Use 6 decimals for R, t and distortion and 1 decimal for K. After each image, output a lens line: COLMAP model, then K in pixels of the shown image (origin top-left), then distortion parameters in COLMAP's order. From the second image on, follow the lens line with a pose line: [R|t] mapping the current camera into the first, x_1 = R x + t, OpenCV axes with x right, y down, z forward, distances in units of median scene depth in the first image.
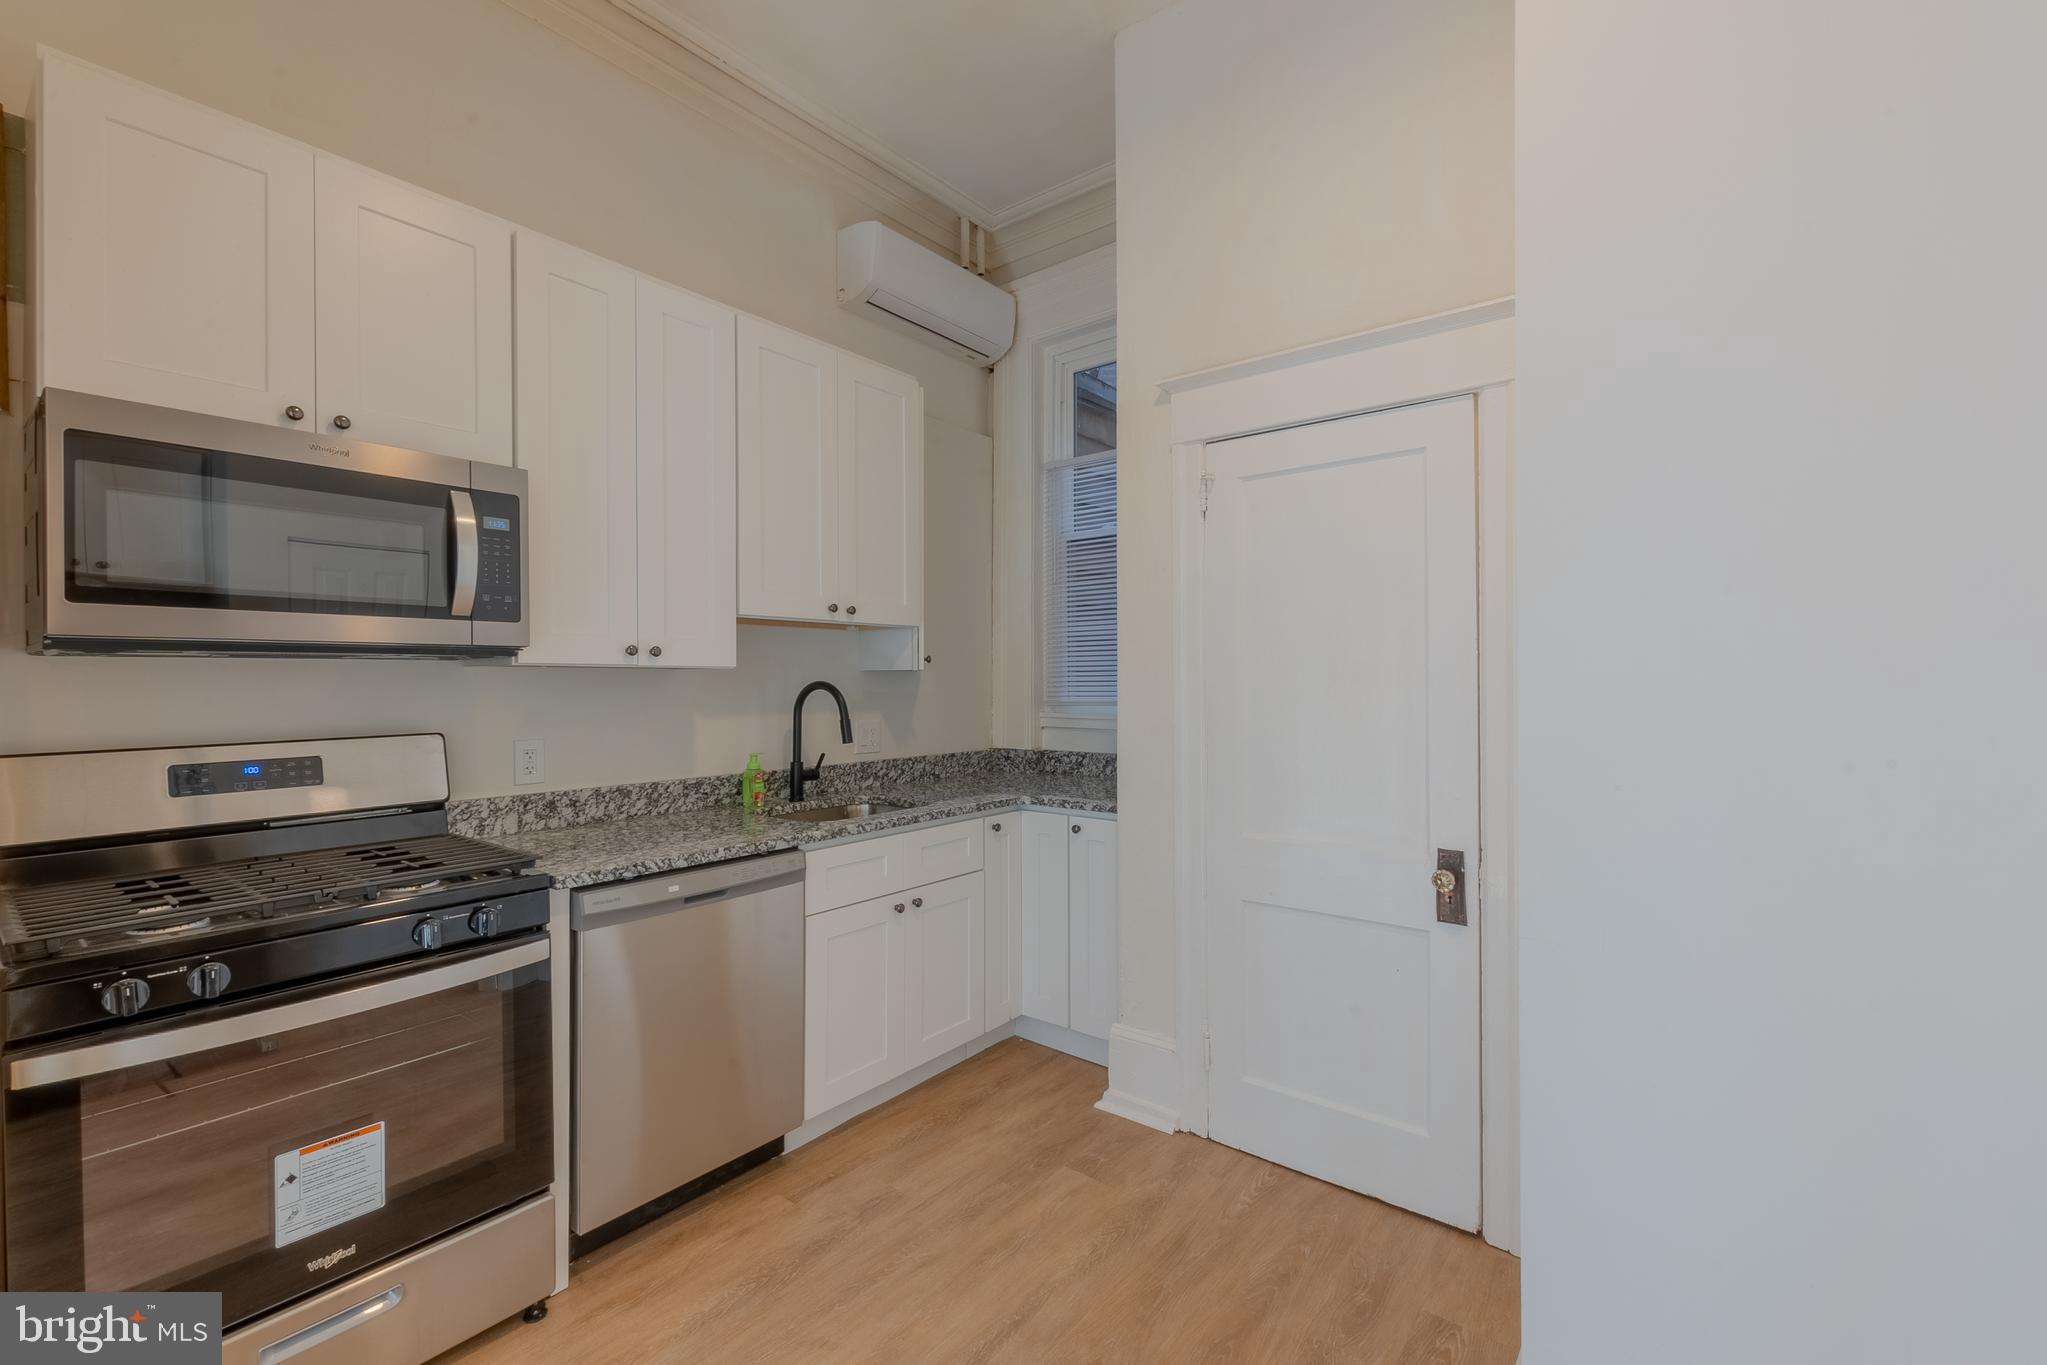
lens RADIAL K [[880.7, 0, 1014.5], [0, 880.7, 680.8], [0, 0, 1]] dist [0.007799, -0.002532]
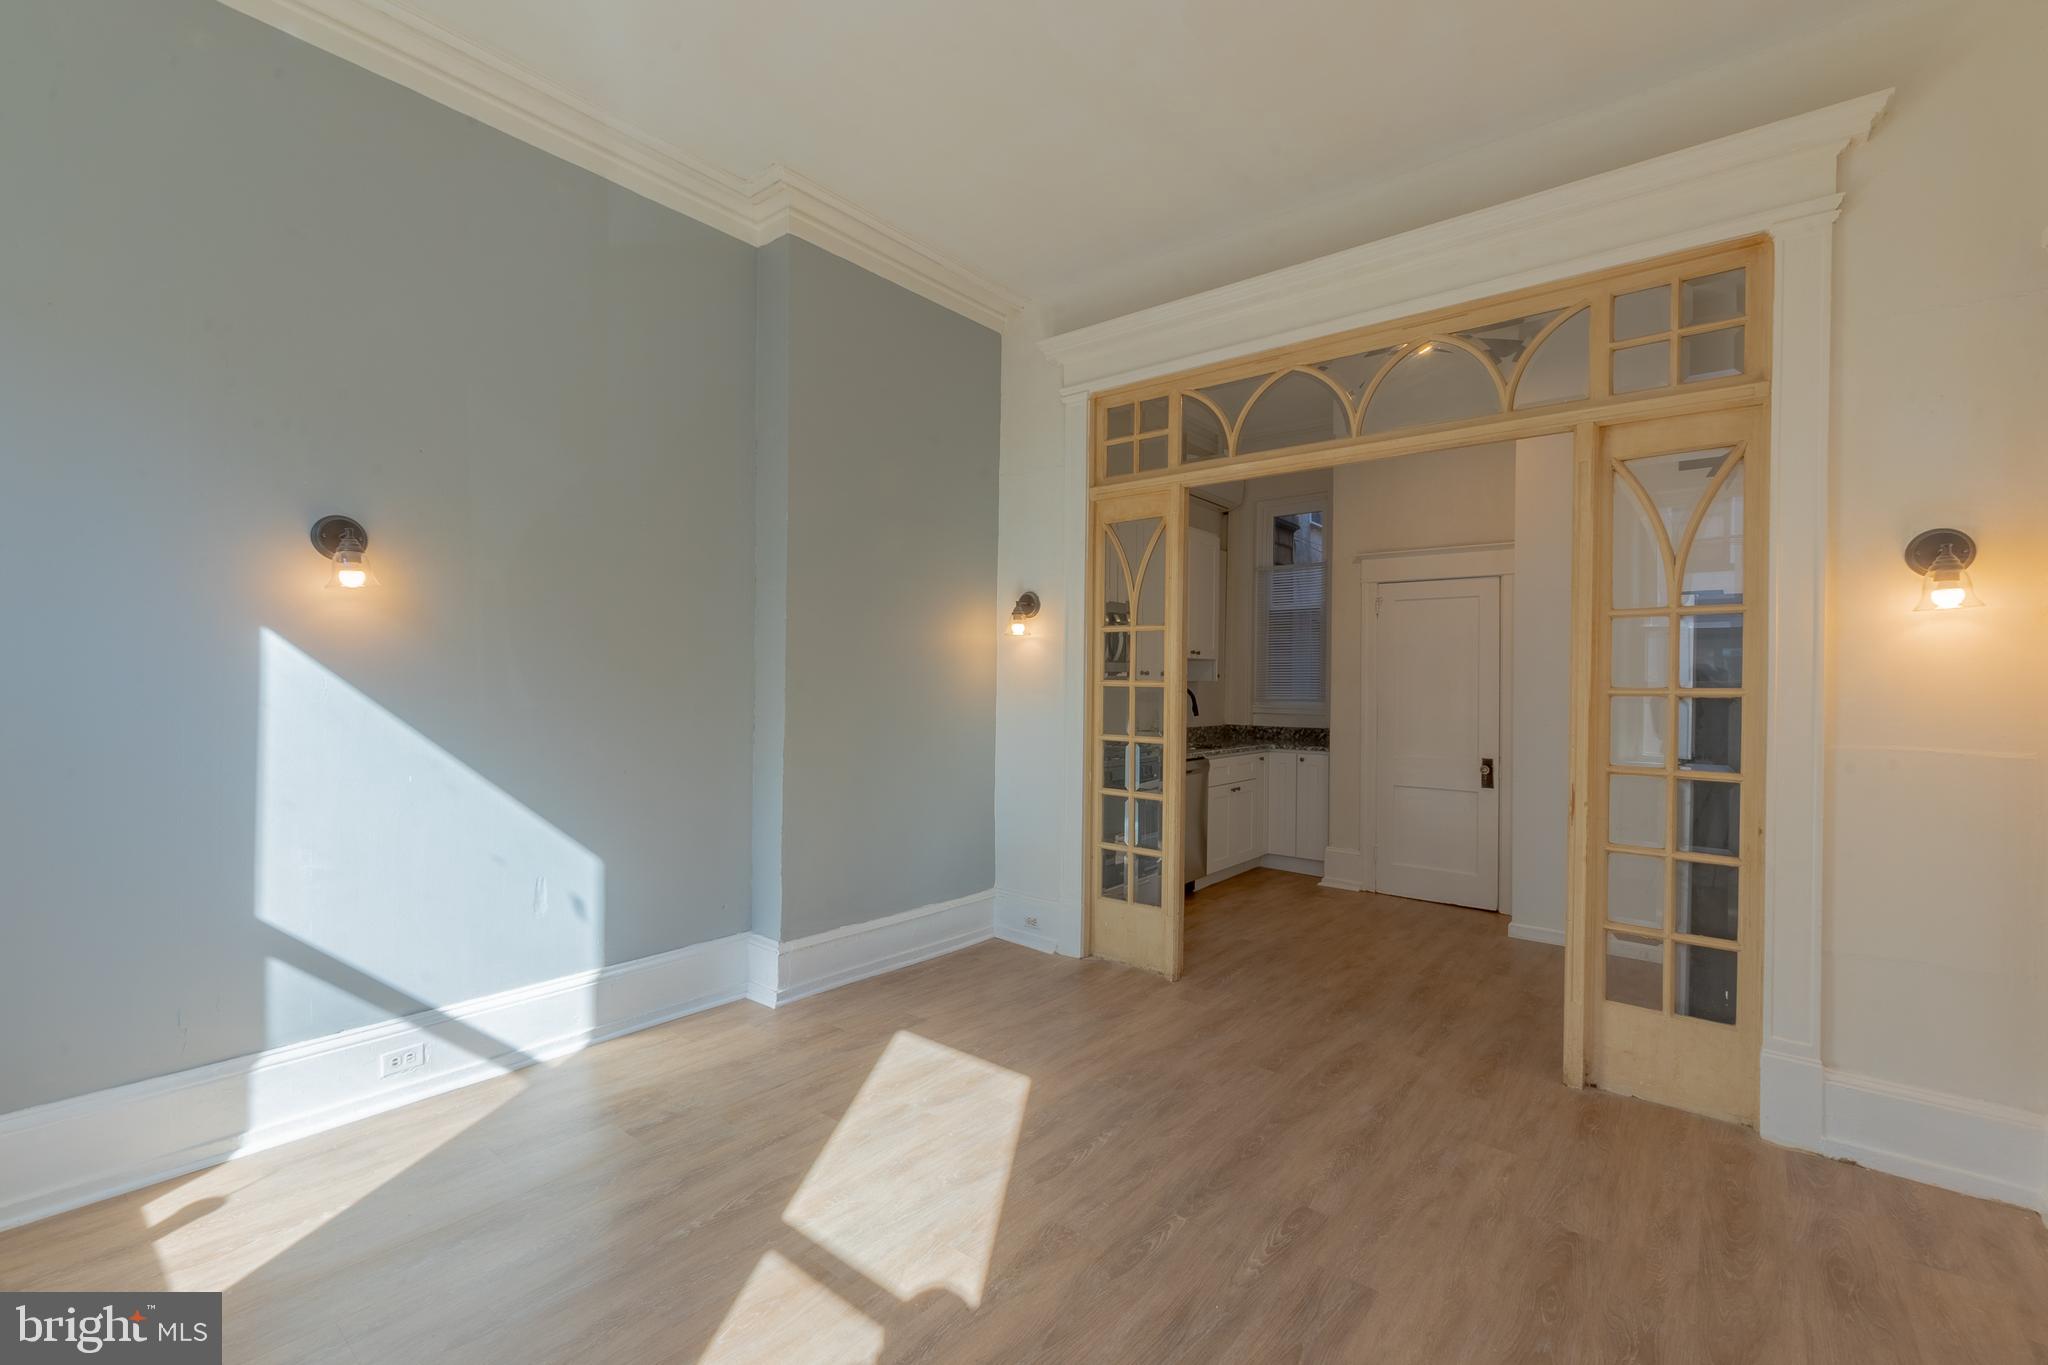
lens RADIAL K [[881.2, 0, 1007.7], [0, 881.2, 684.1], [0, 0, 1]] dist [0.007799, -0.002532]
pose [[0.999822, 0.013578, -0.013105, -0.694723], [-0.013588, 0.999907, -0.000671, 0.001961], [0.013095, 0.000849, 0.999914, -1.263017]]
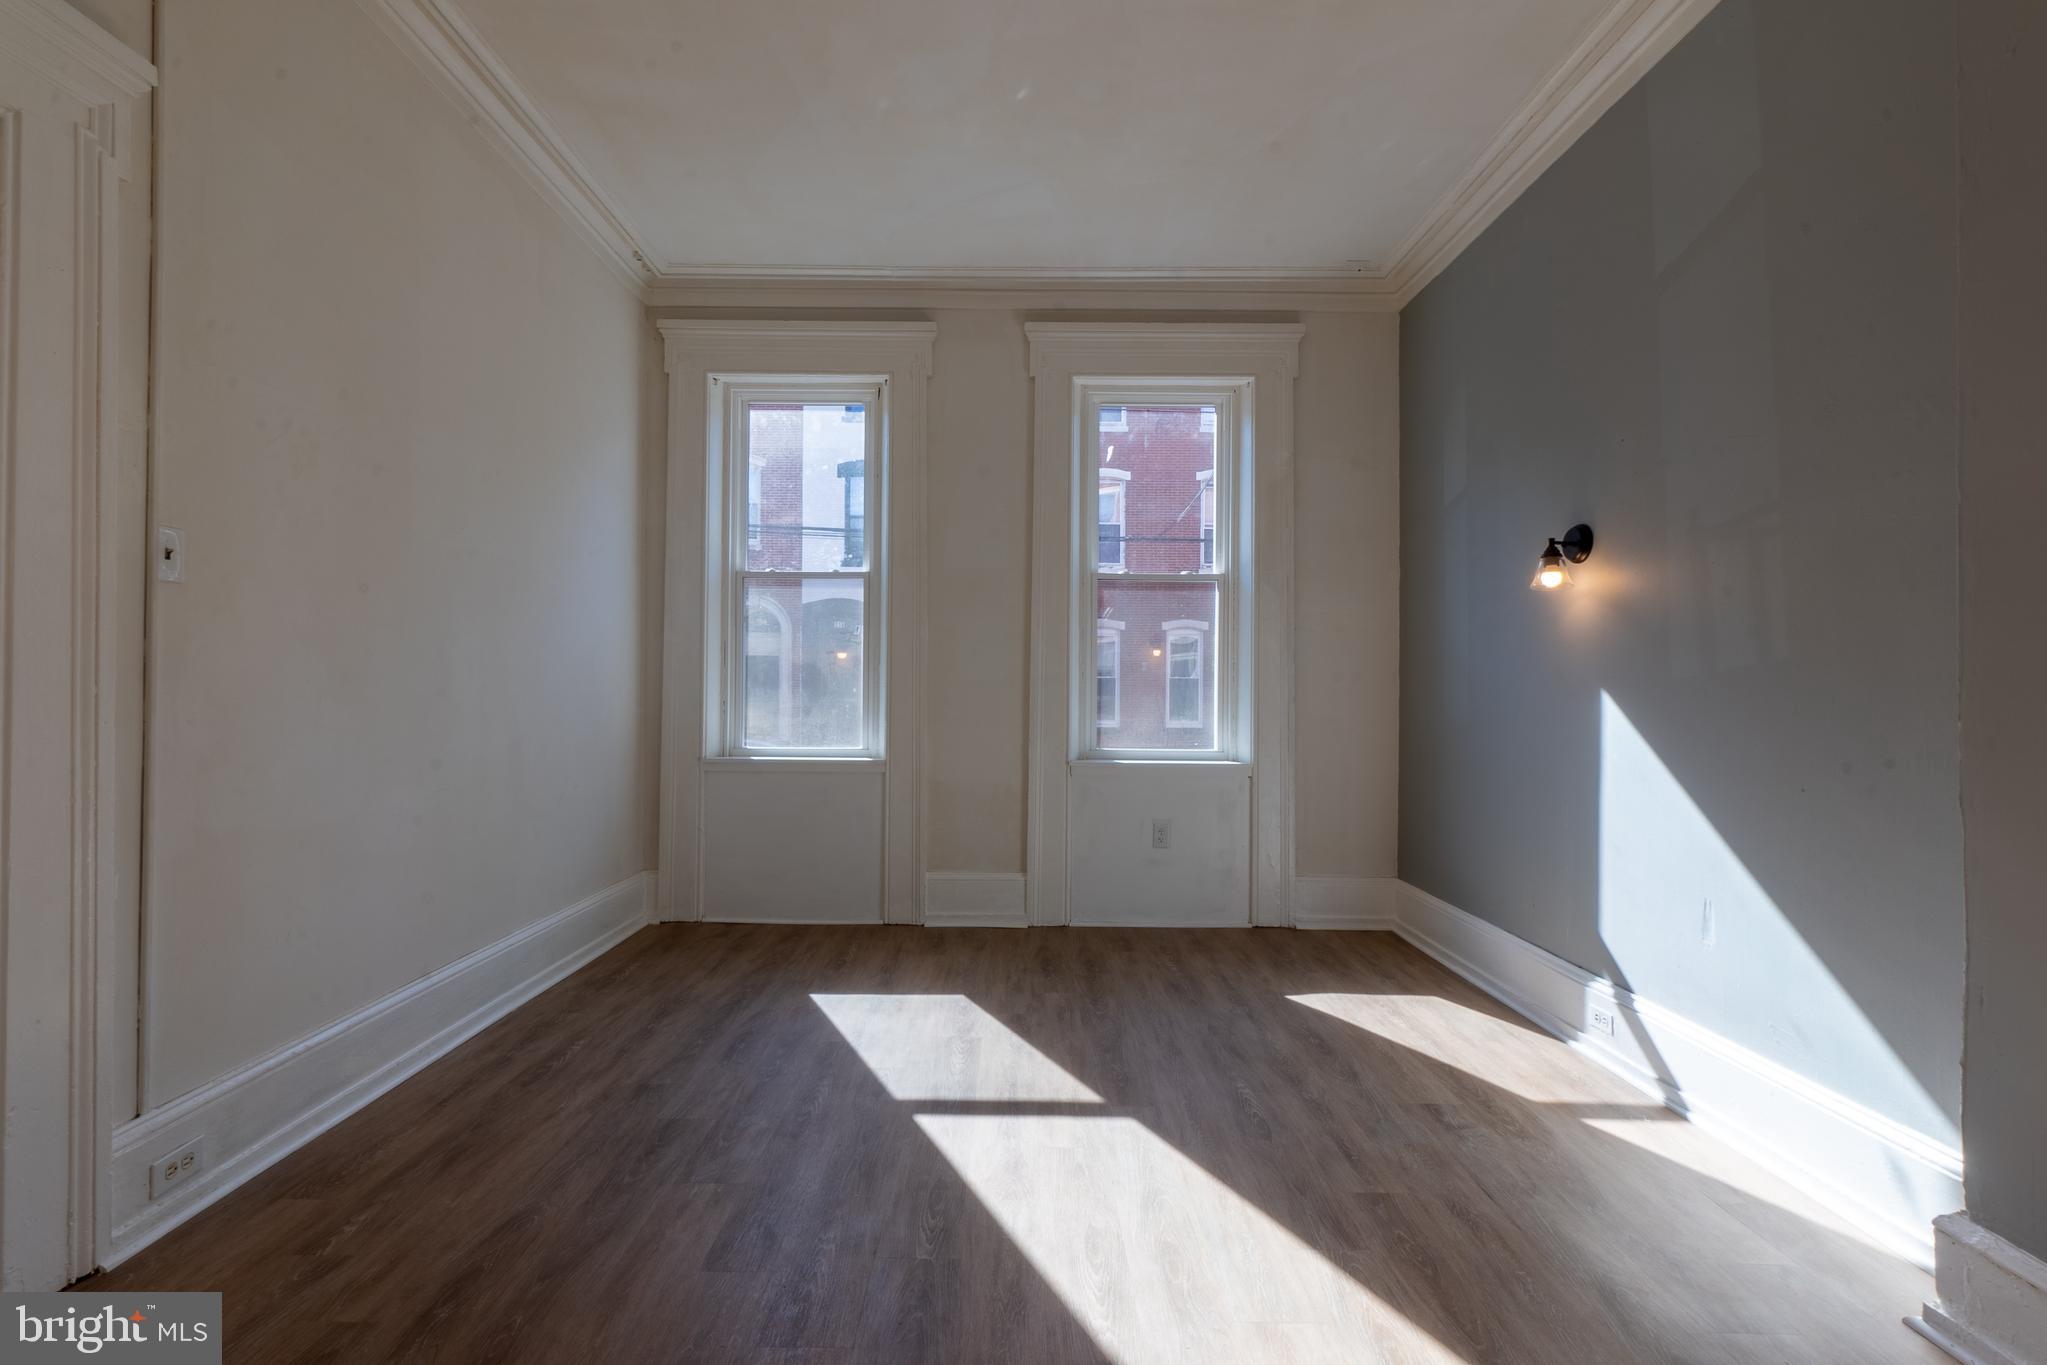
lens RADIAL K [[880.7, 0, 1008.1], [0, 880.7, 687.3], [0, 0, 1]] dist [0.007799, -0.002532]
pose [[-0.782768, -0.007091, -0.622273, -0.112597], [-0.010985, 0.999937, 0.002423, 0.044856], [0.622217, 0.008732, -0.782796, 0.248125]]
